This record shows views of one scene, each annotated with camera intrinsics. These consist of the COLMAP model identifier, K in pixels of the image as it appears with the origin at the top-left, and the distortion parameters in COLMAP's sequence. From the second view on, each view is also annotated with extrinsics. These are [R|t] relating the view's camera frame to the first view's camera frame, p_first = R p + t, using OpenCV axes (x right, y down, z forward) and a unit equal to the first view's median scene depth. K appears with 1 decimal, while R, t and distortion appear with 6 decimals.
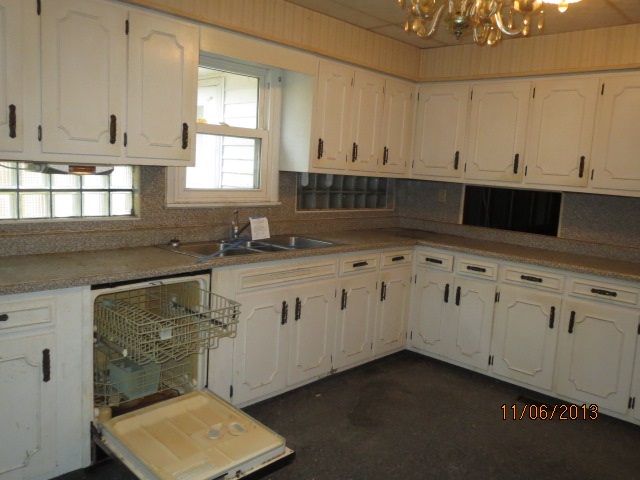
lens RADIAL K [[536.7, 0, 320.0], [0, 536.7, 240.0], [0, 0, 1]] dist [-0.013491, -0.010740]
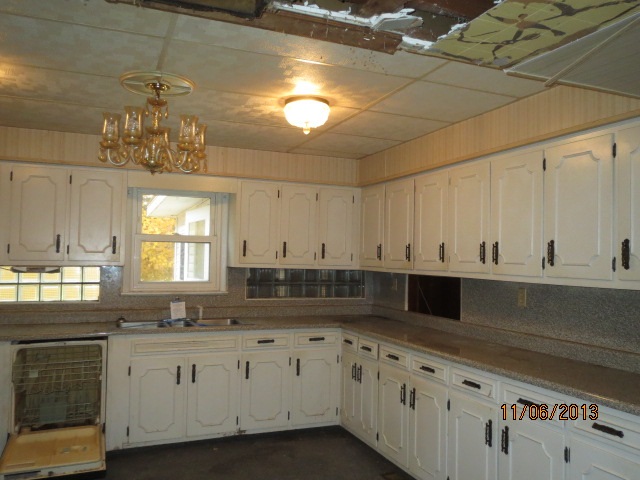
lens RADIAL K [[531.6, 0, 319.9], [0, 531.6, 247.3], [0, 0, 1]] dist [0.000846, -0.001807]
pose [[0.914276, -0.048433, -0.402186, 0.664374], [-0.021684, 0.985552, -0.167977, 0.034287], [0.404511, 0.162298, 0.900017, -0.058208]]
